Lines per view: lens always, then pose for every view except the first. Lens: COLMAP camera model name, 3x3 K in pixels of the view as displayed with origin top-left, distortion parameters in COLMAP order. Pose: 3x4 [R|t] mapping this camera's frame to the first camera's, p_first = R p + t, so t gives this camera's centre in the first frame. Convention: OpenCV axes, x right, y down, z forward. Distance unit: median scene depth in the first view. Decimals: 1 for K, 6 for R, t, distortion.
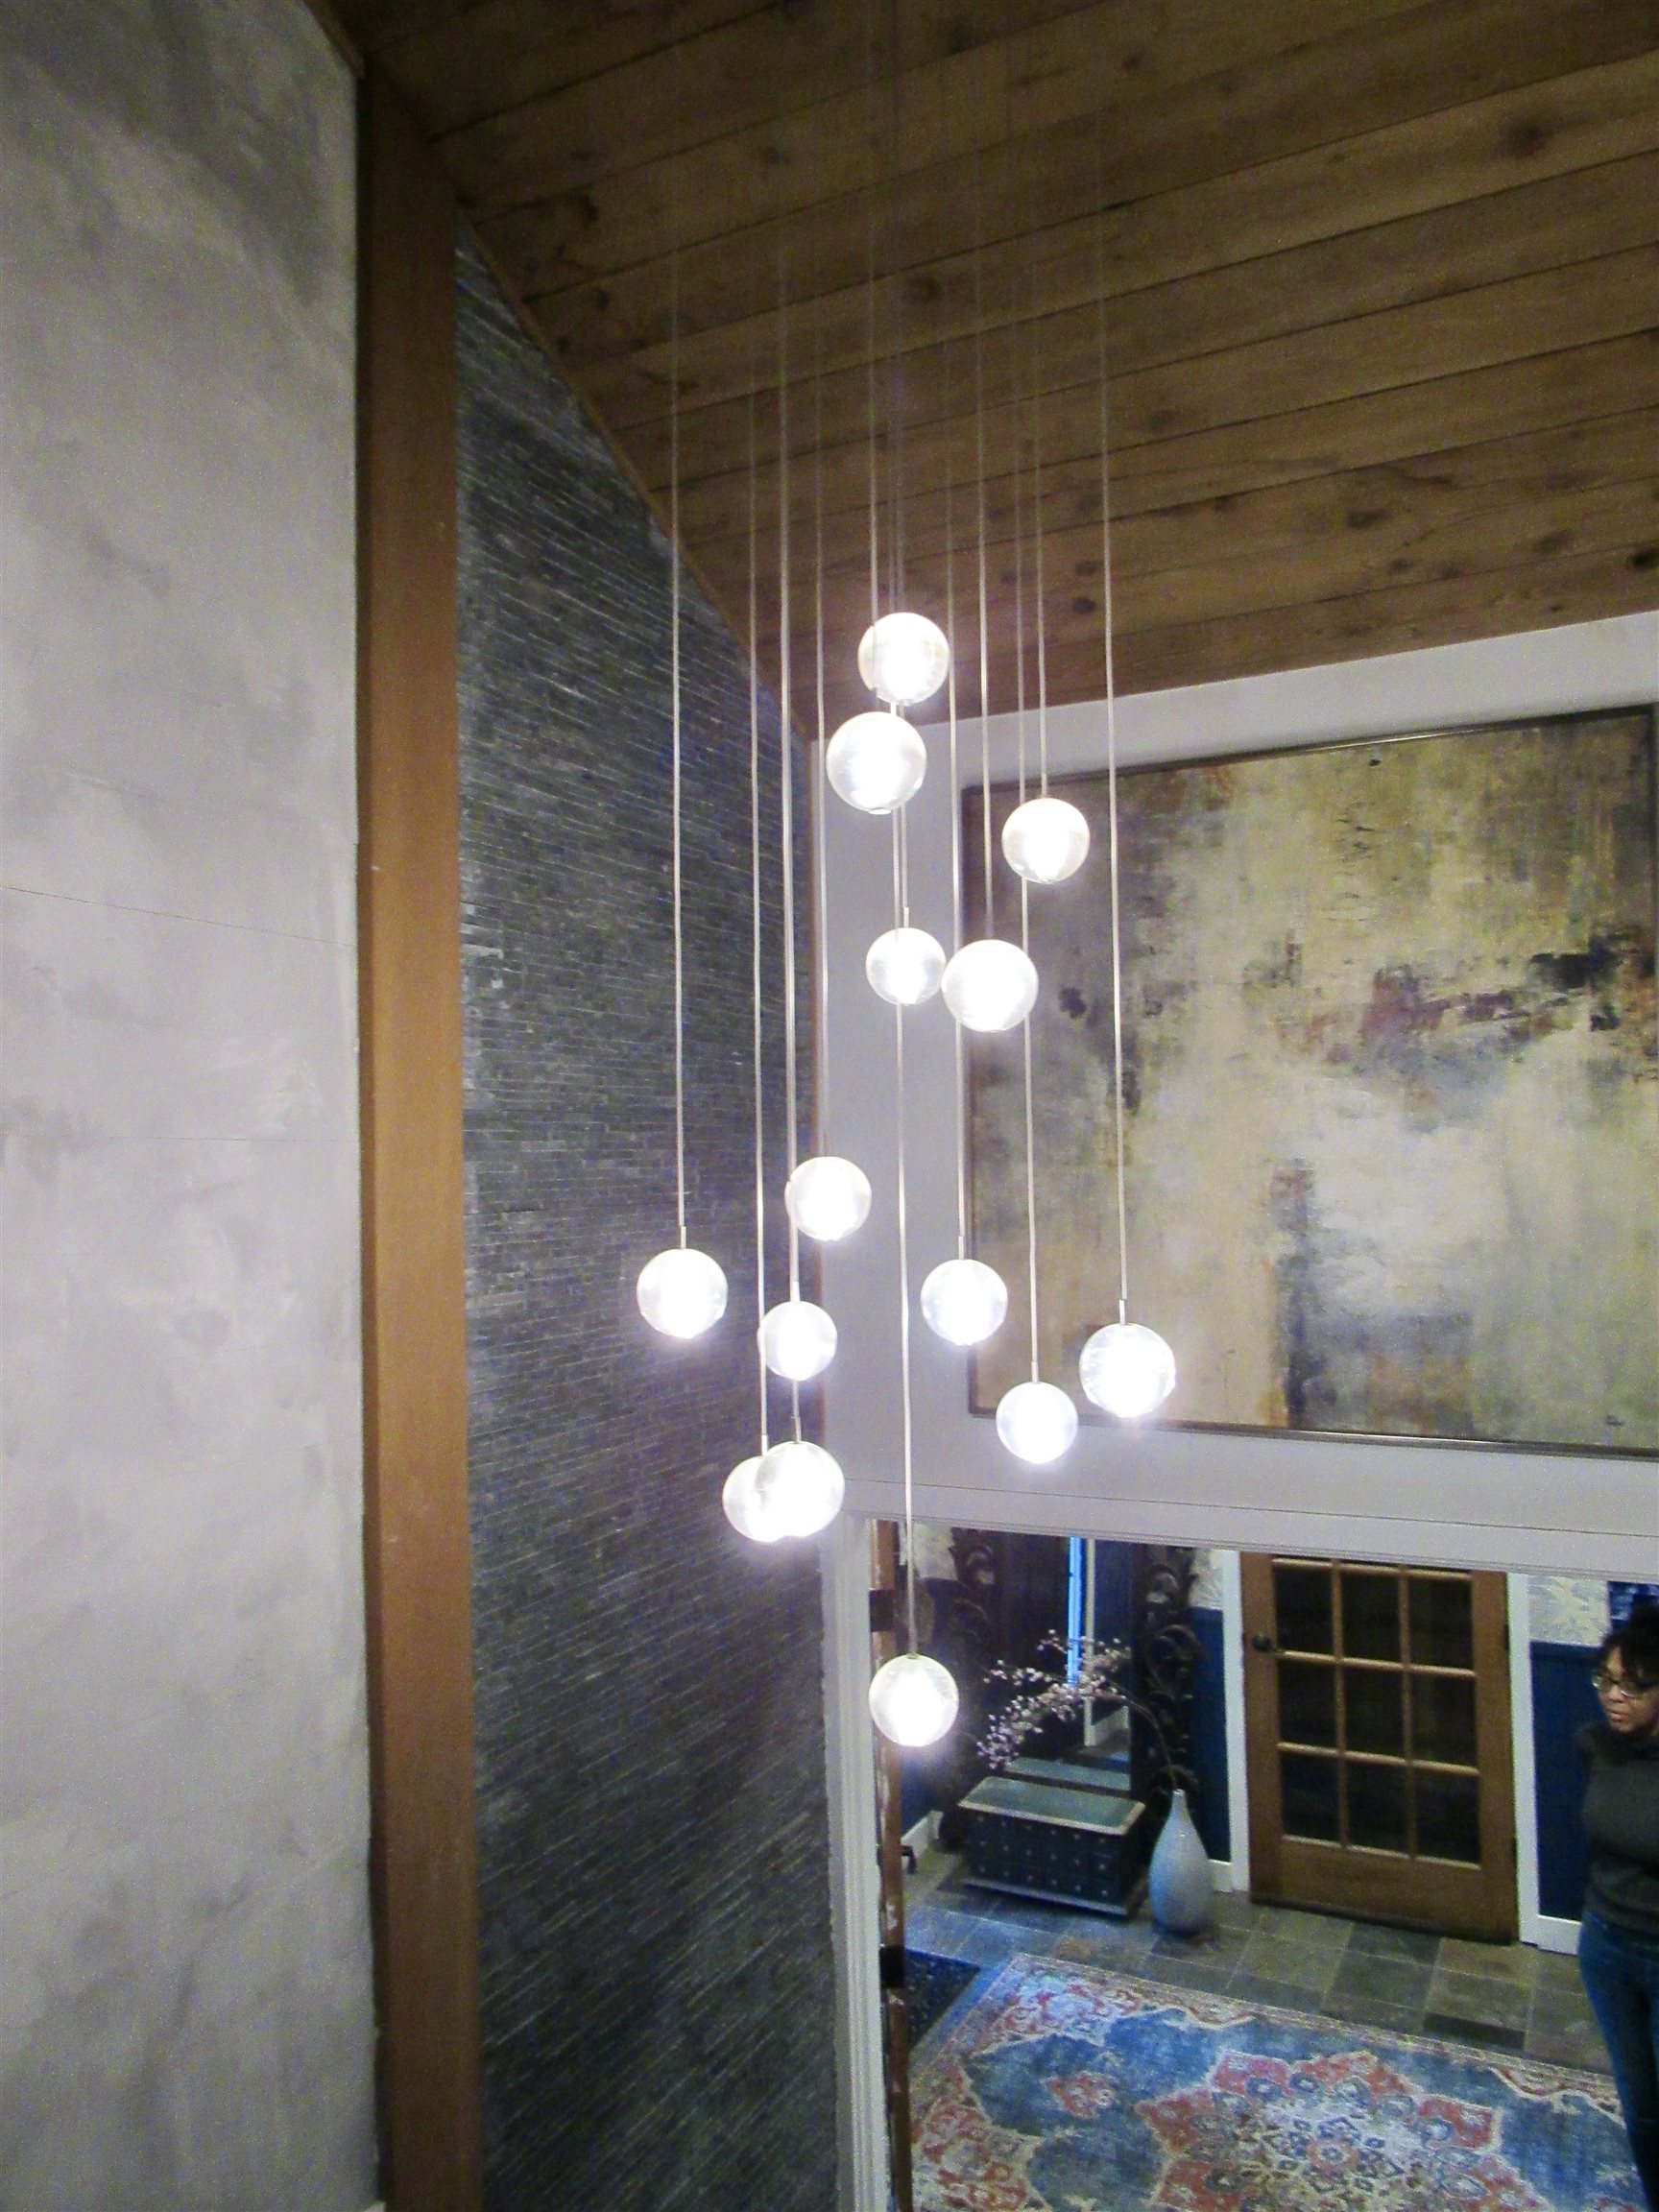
lens RADIAL K [[1622.3, 0, 829.5], [0, 1622.3, 1106.0], [0, 0, 1]] dist [-0.004212, -0.001635]
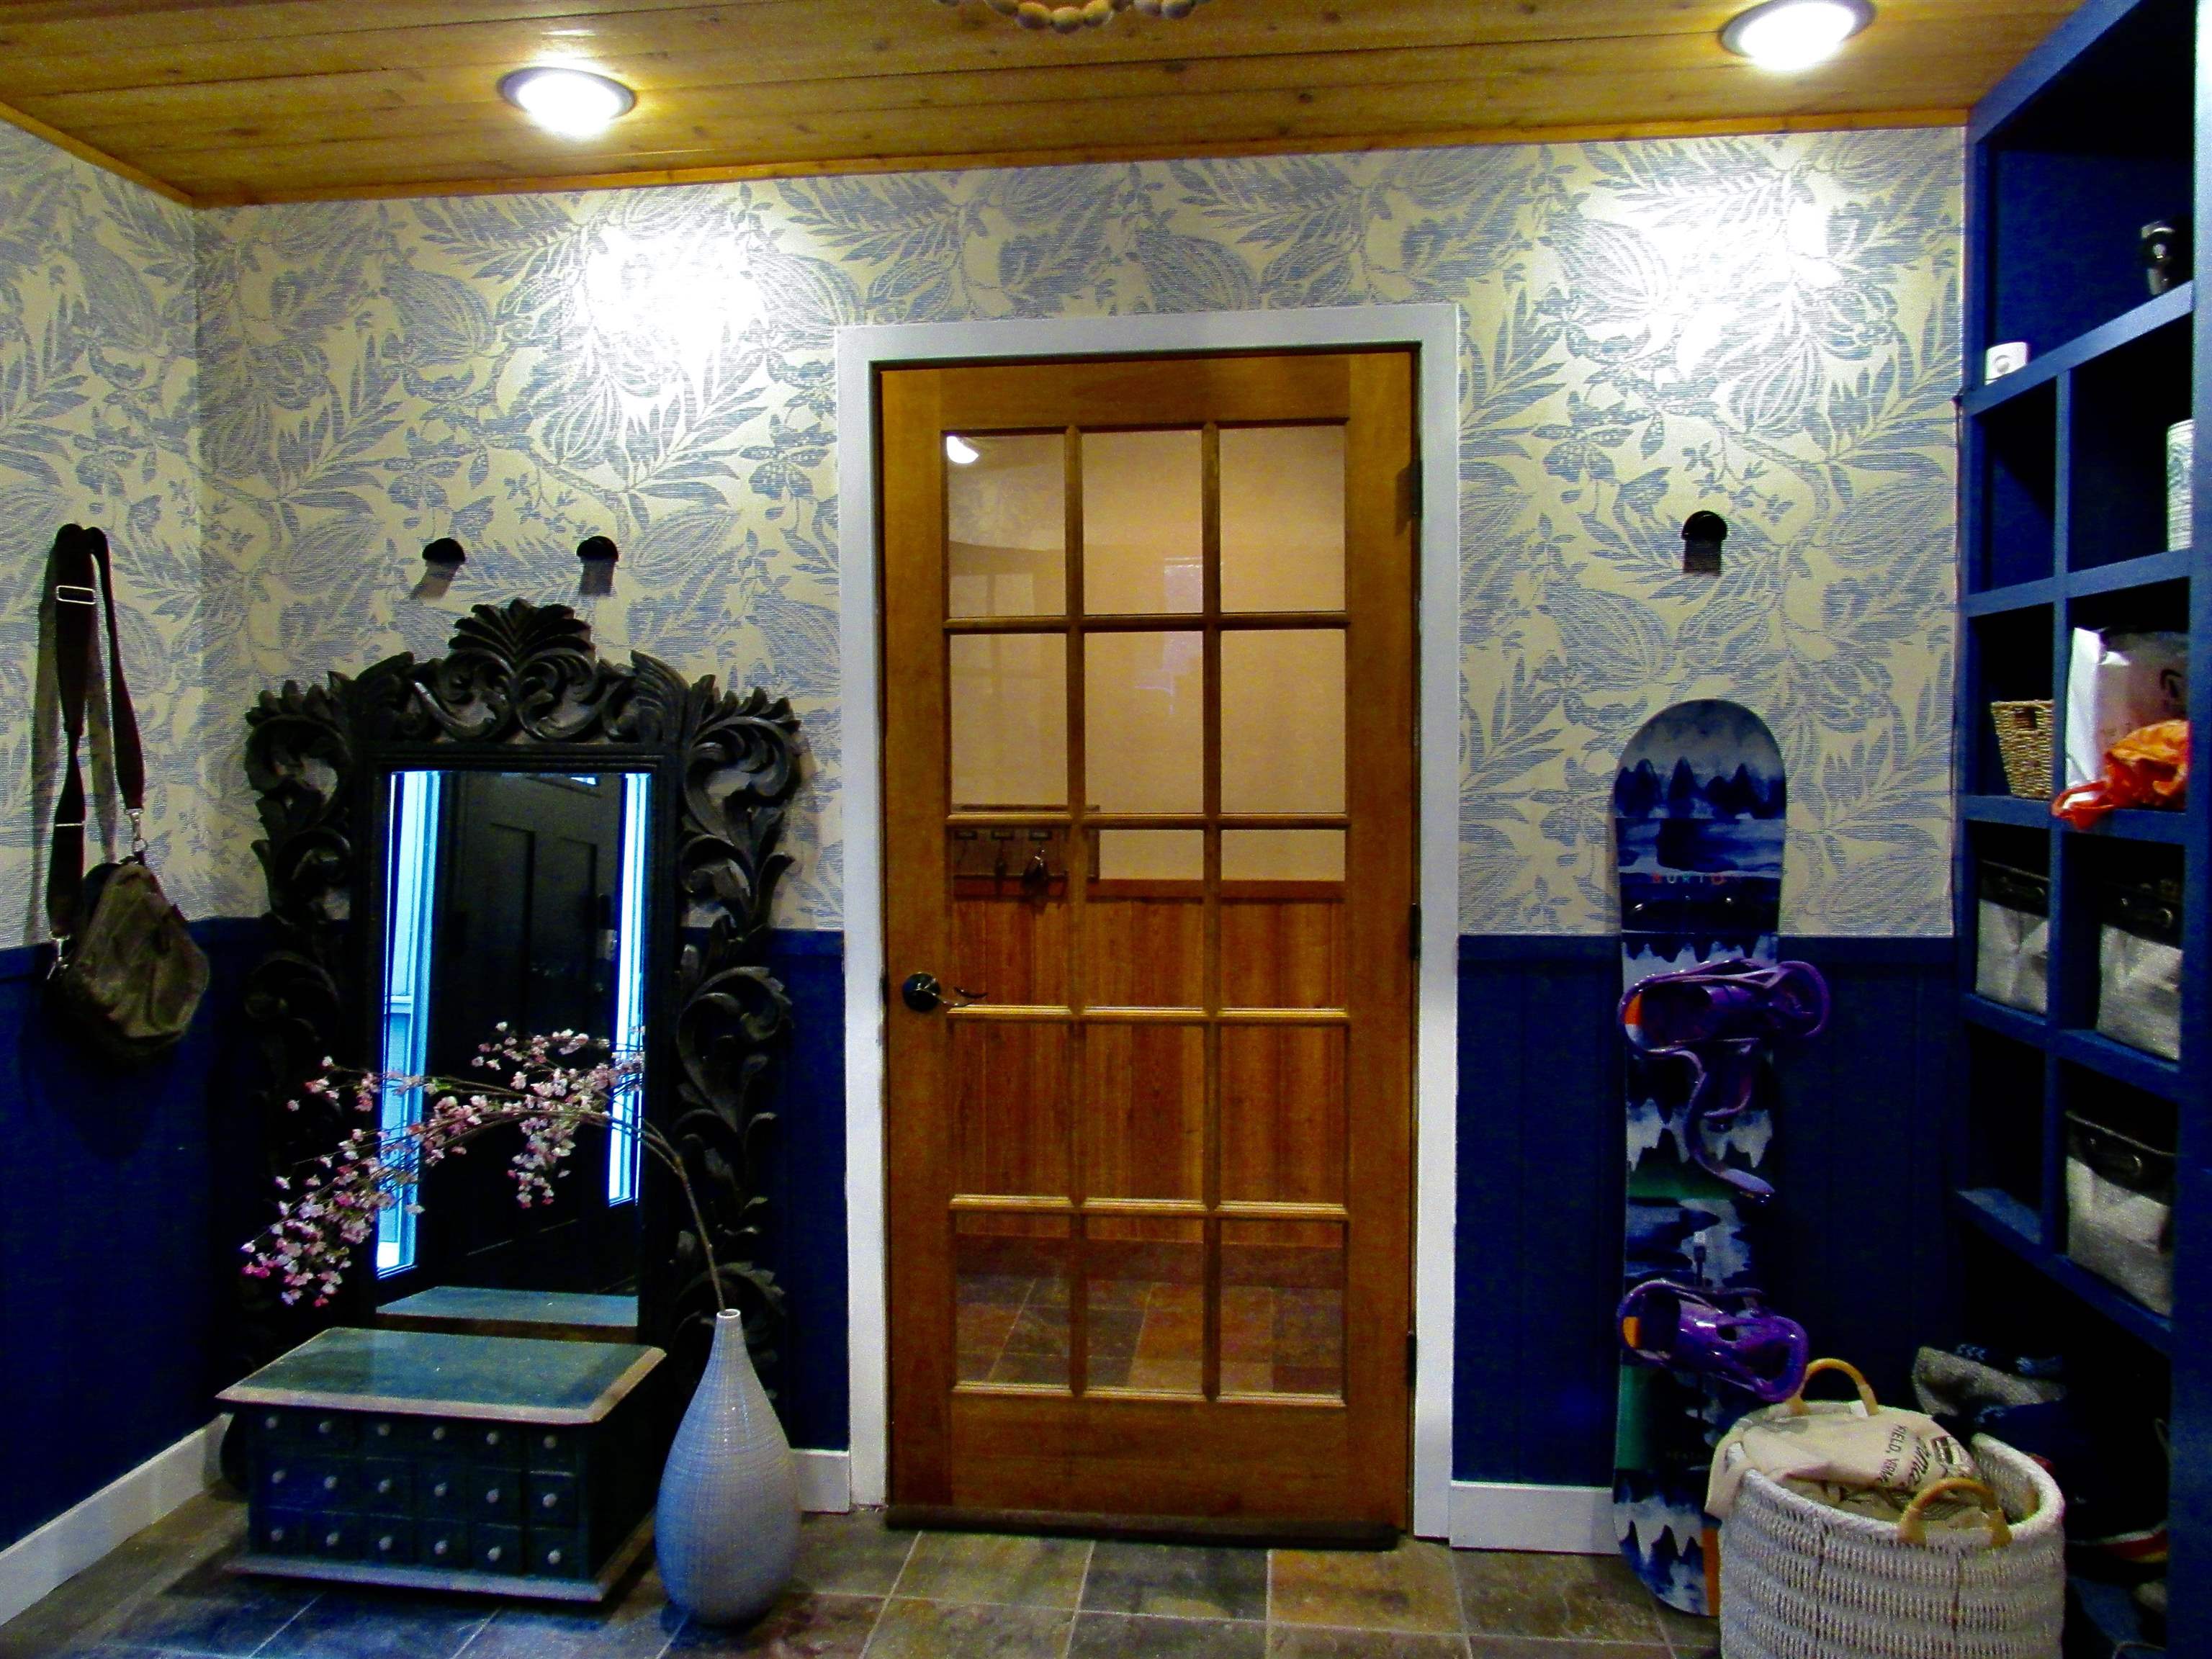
lens RADIAL K [[1587.4, 0, 1093.3], [0, 1587.4, 817.7], [0, 0, 1]] dist [-0.031464, 0.004515]
pose [[0.940704, 0.007415, 0.339148, 0.339527], [-0.029030, 0.997853, 0.058704, 0.546435], [-0.337984, -0.065068, 0.938900, 1.198907]]
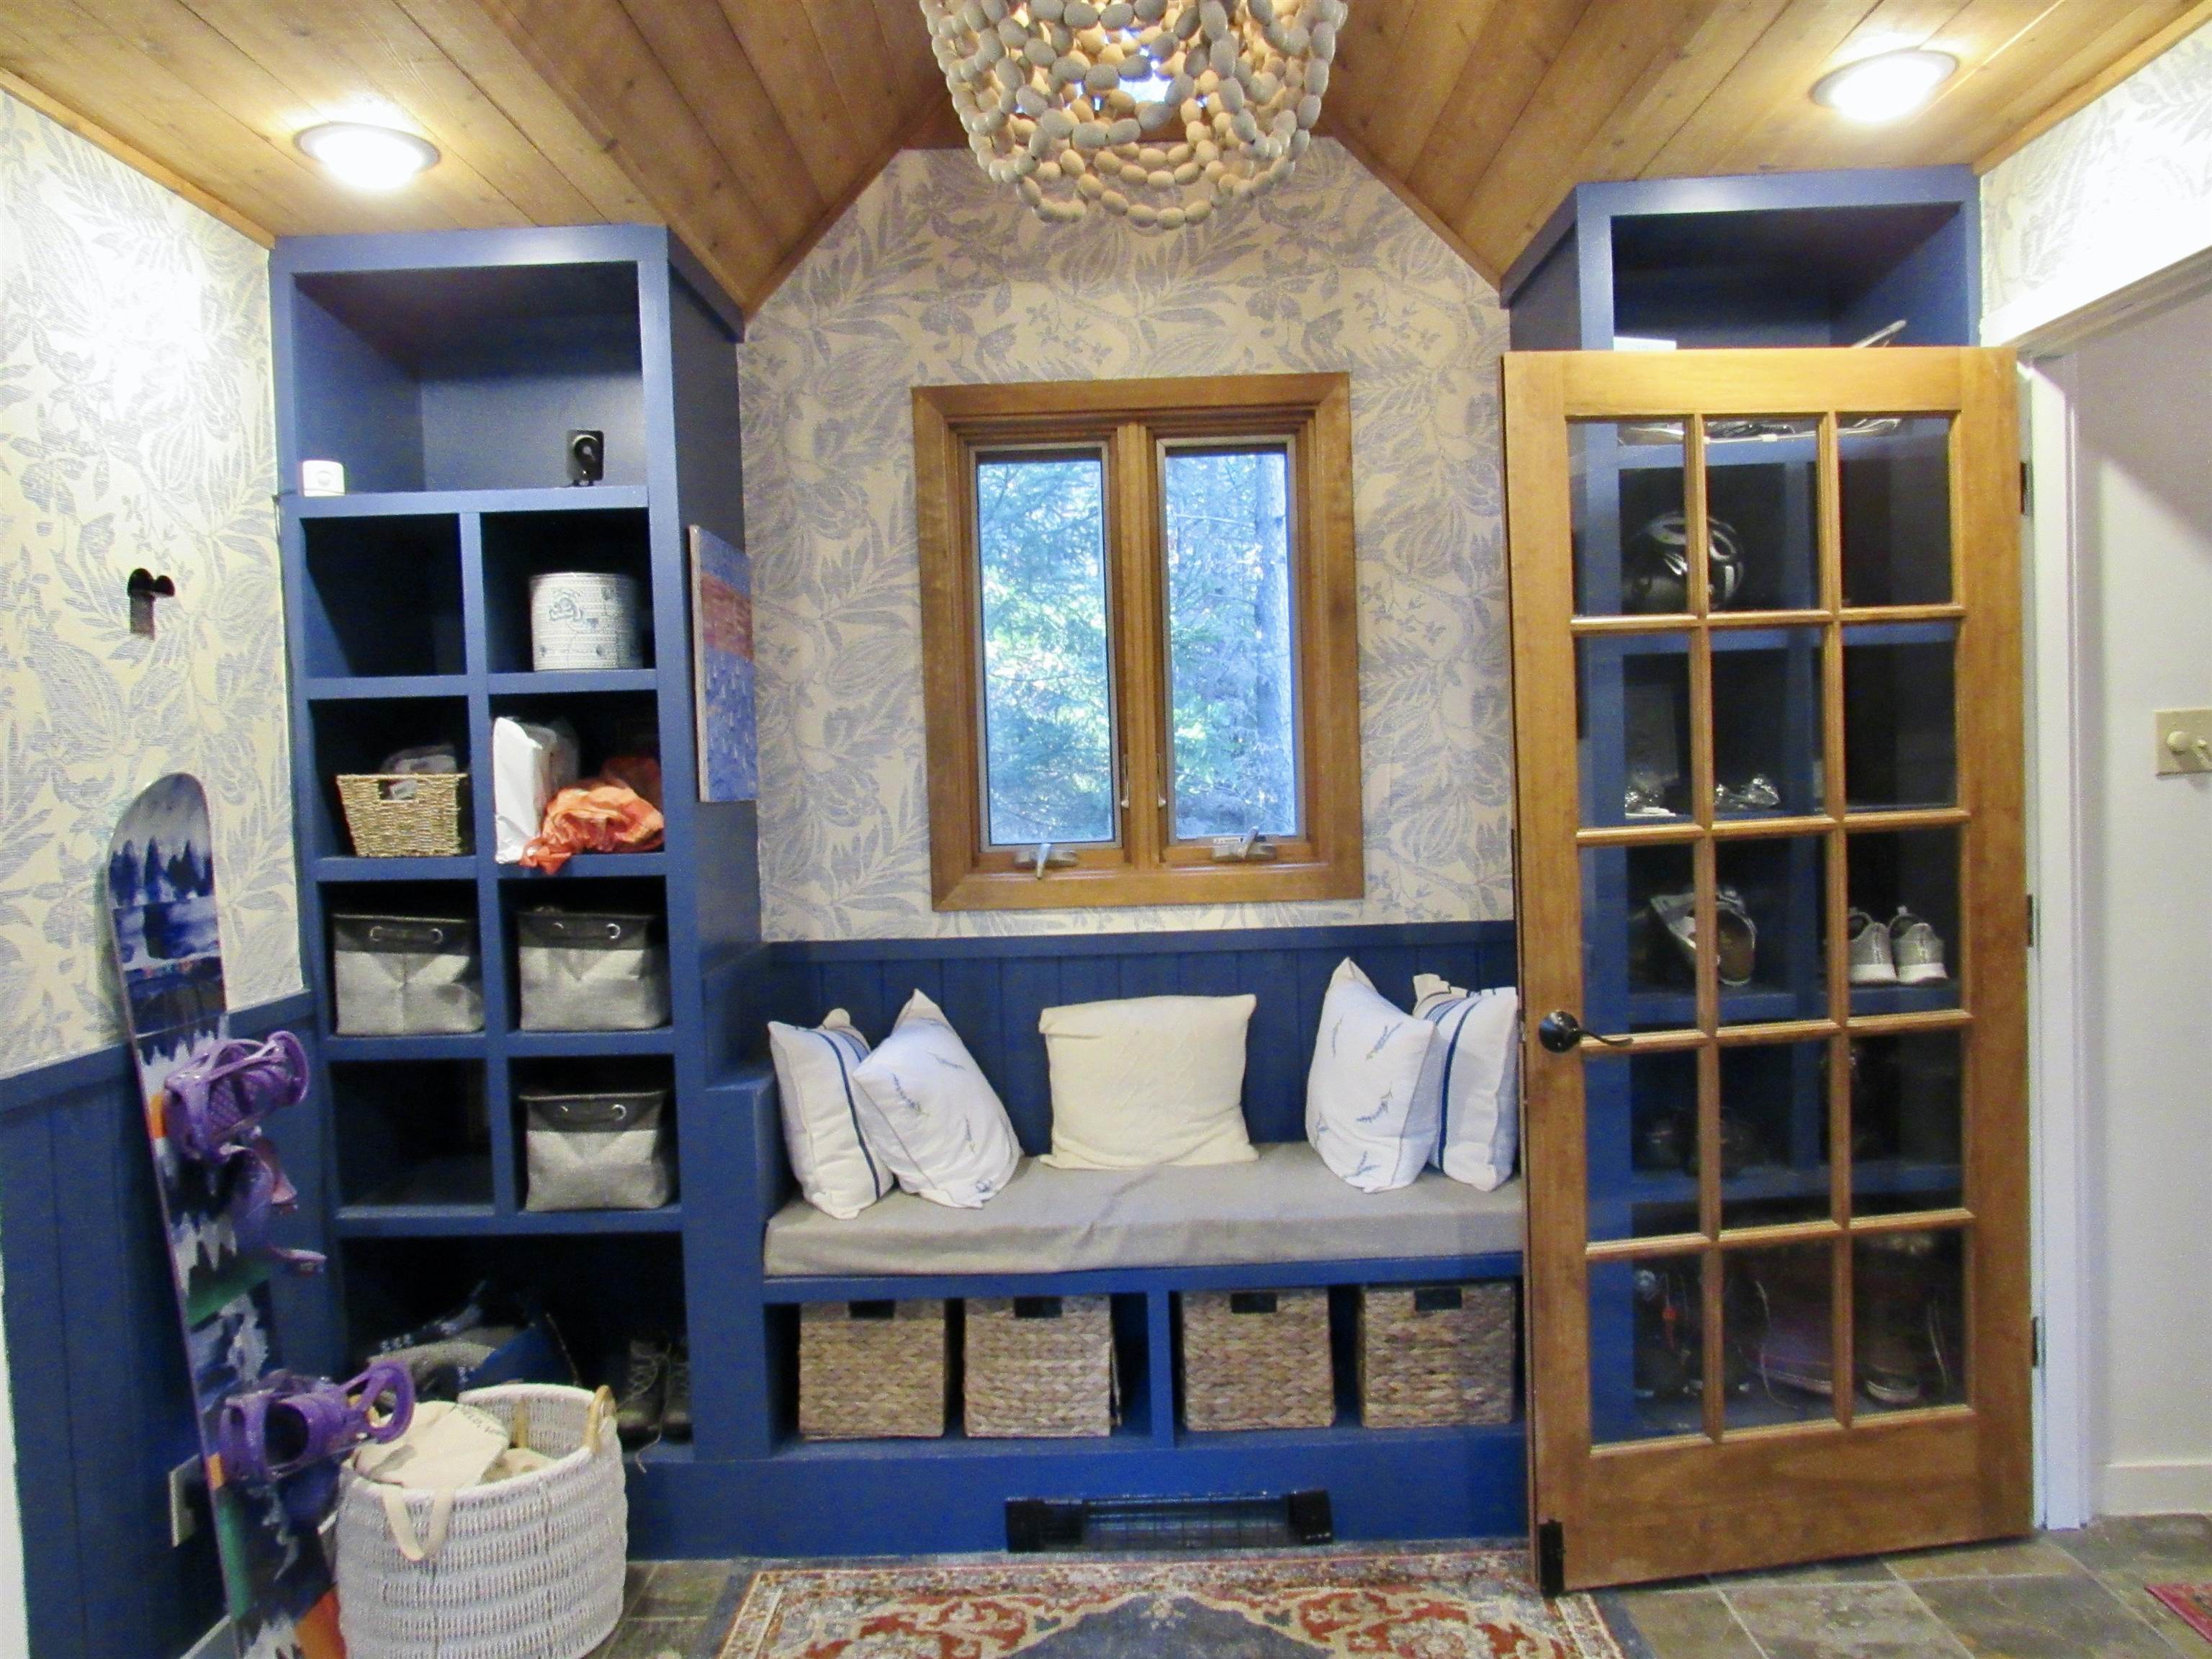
lens RADIAL K [[1587.4, 0, 1093.3], [0, 1587.4, 817.7], [0, 0, 1]] dist [-0.031464, 0.004515]
pose [[-0.441764, 0.007837, 0.897097, 0.037816], [0.014652, 0.999891, -0.001520, 0.553381], [-0.897012, 0.012473, -0.441831, 1.805532]]
